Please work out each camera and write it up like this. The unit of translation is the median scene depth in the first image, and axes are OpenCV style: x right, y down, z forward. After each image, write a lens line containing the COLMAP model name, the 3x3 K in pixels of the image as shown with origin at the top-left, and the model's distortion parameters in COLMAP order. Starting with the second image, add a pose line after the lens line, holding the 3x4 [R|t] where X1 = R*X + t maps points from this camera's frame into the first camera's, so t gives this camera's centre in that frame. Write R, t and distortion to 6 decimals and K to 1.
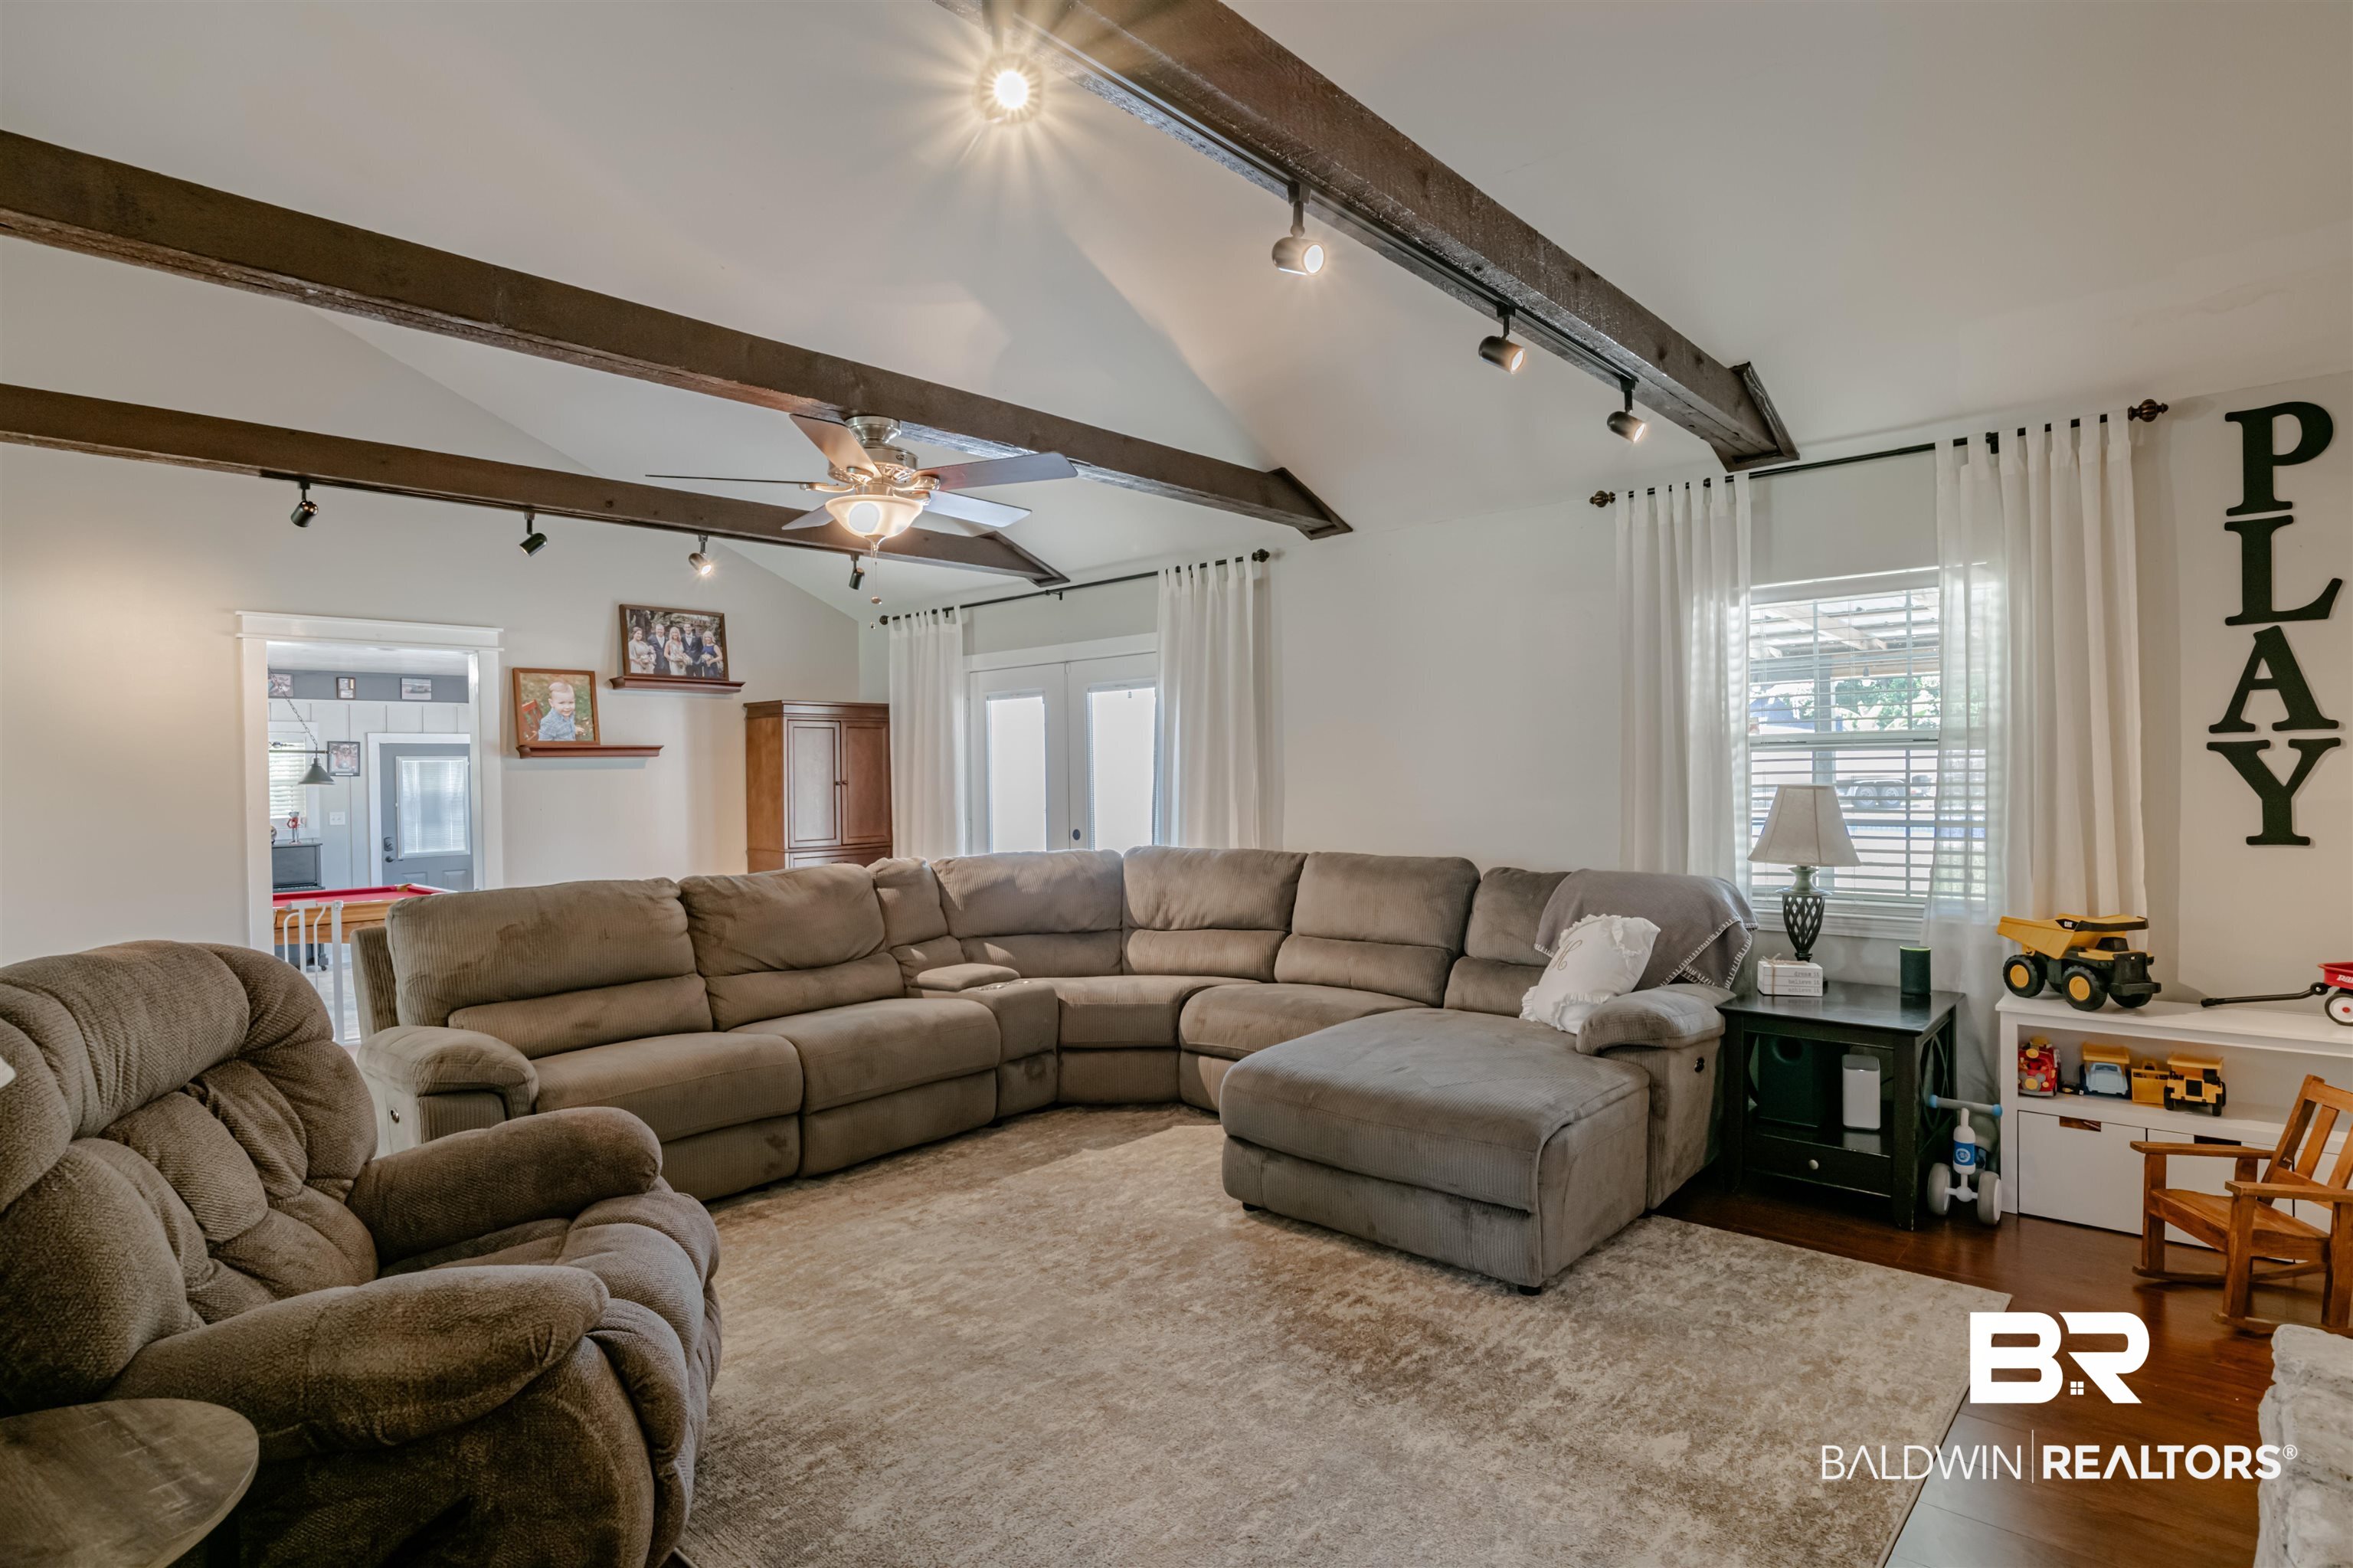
lens RADIAL K [[1199.7, 0, 1185.5], [0, 1199.7, 780.6], [0, 0, 1]] dist [-0.049396, 0.019091]
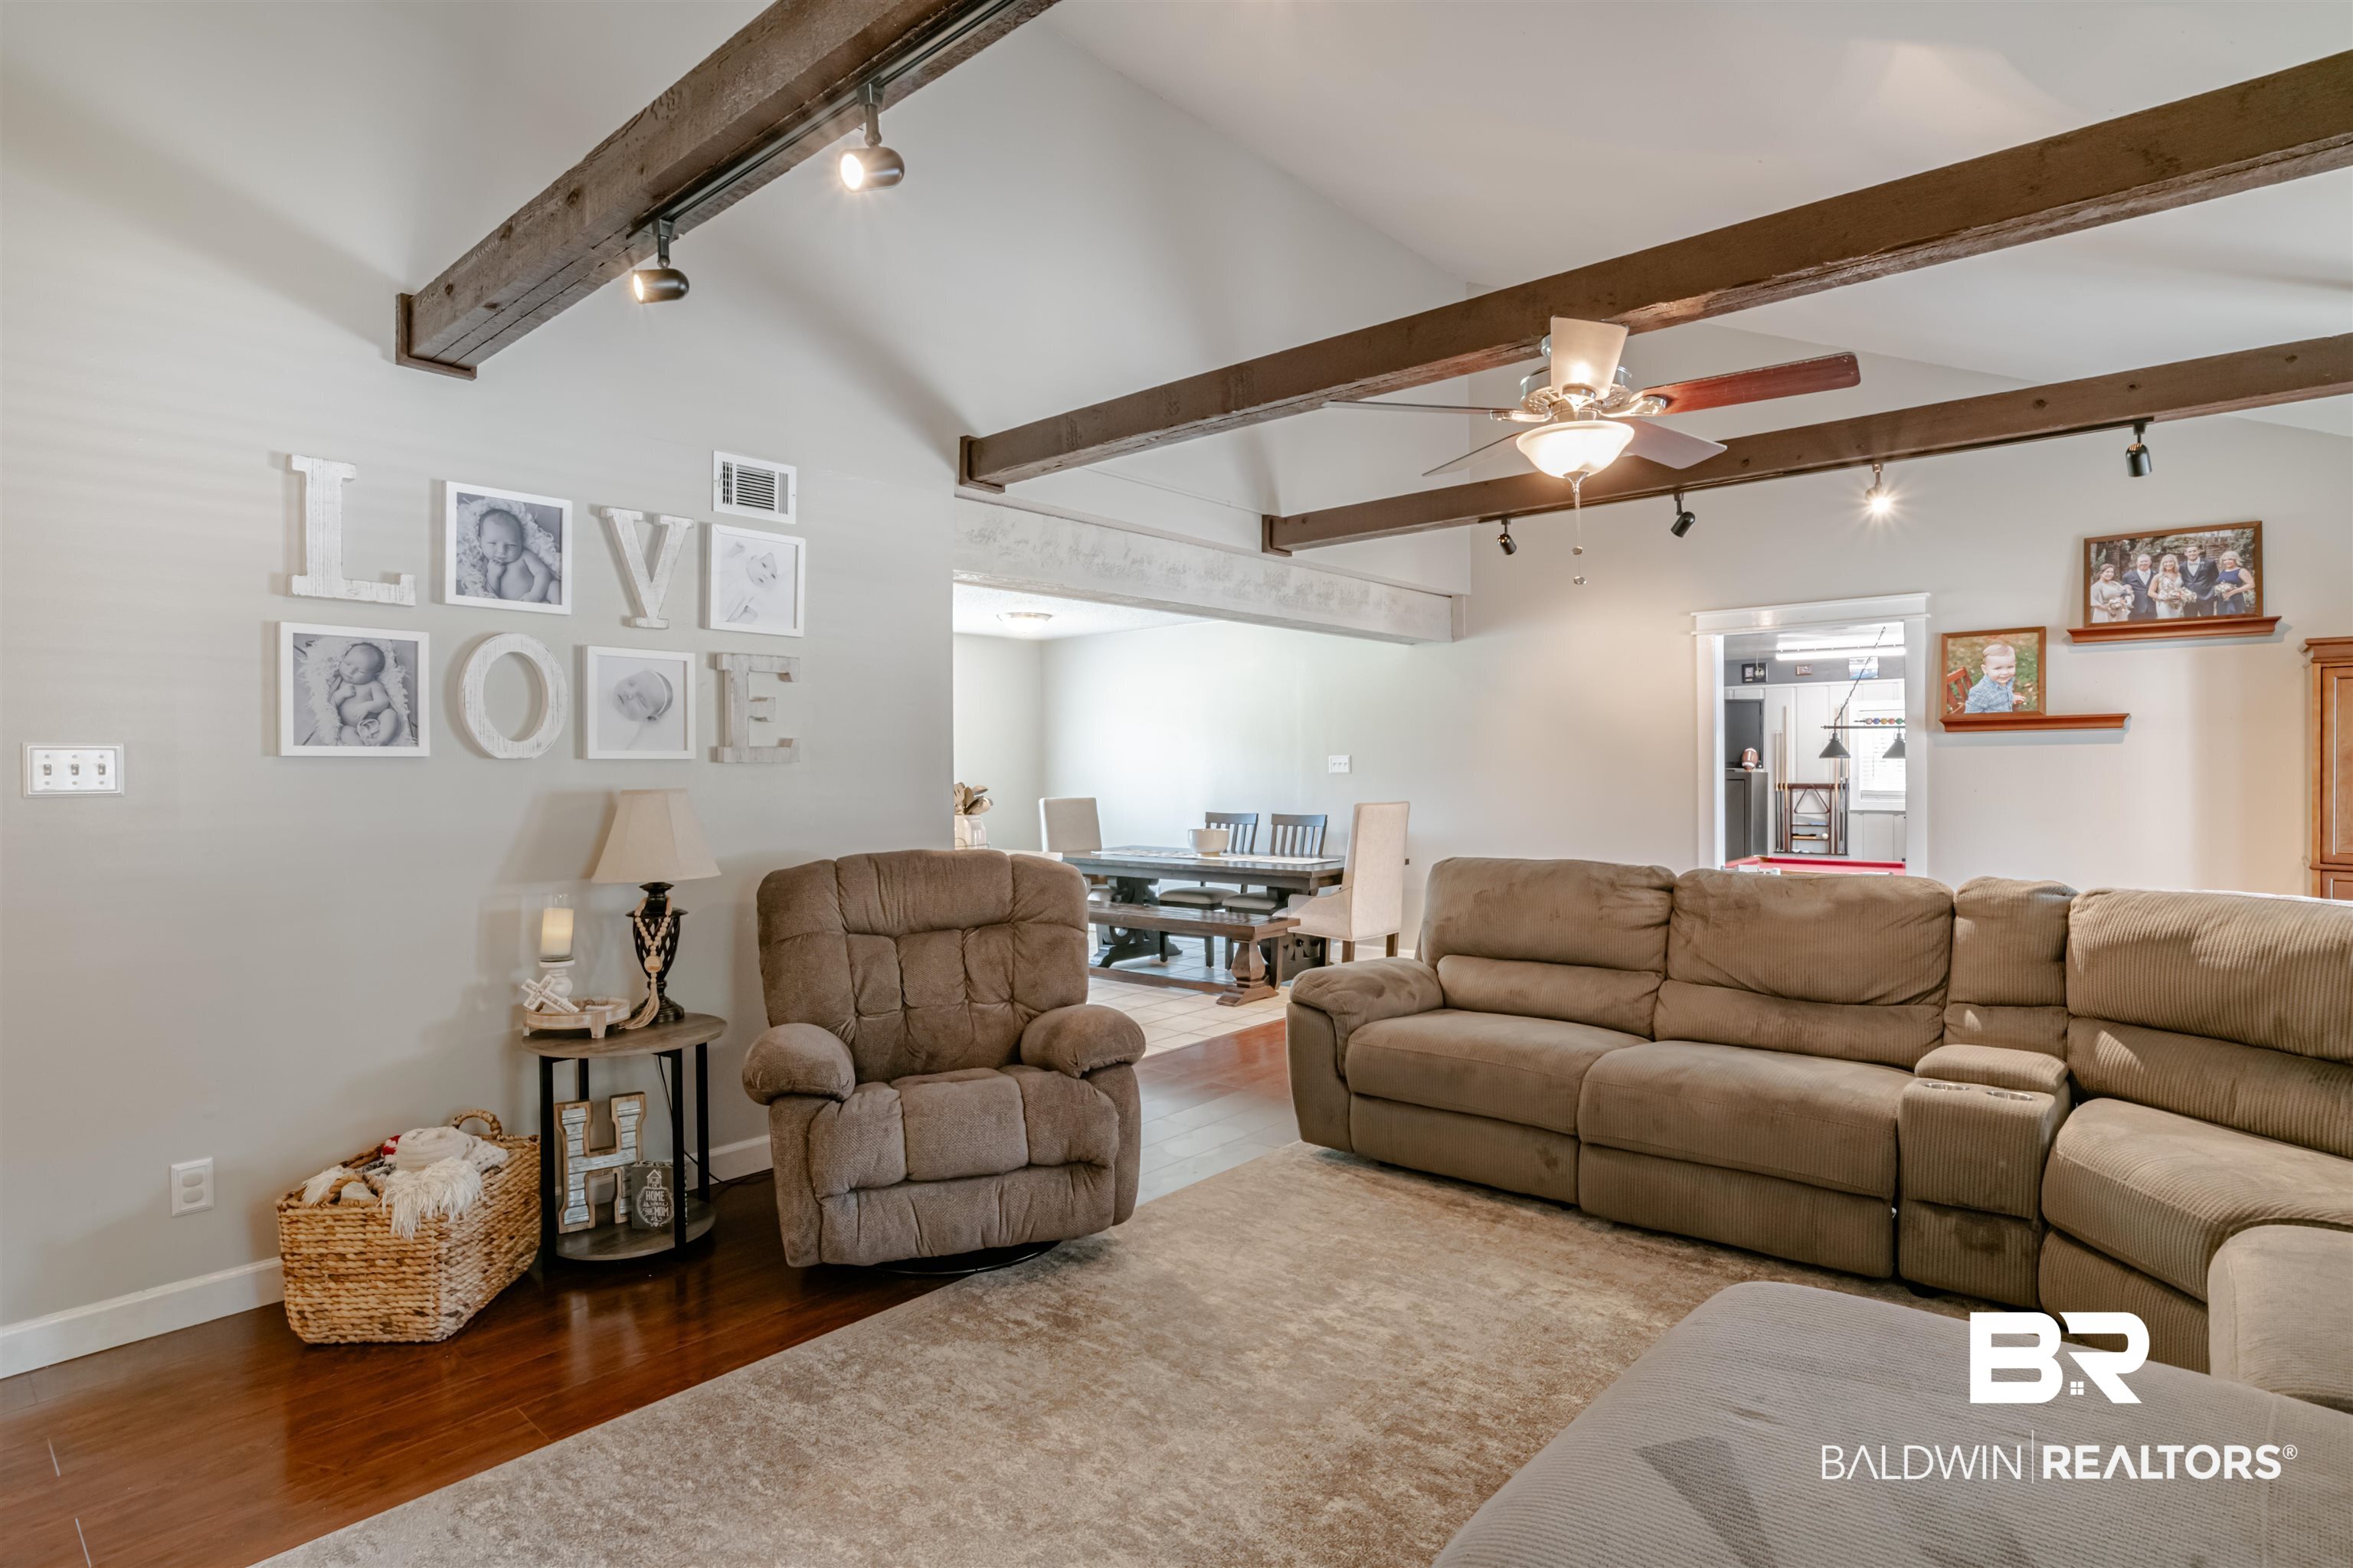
lens RADIAL K [[1199.7, 0, 1189.0], [0, 1199.7, 771.1], [0, 0, 1]] dist [-0.049396, 0.019091]
pose [[0.029019, 0.018388, -0.999410, 0.352097], [0.000354, 0.999831, 0.018406, -0.007582], [0.999579, -0.000888, 0.029007, 0.436144]]
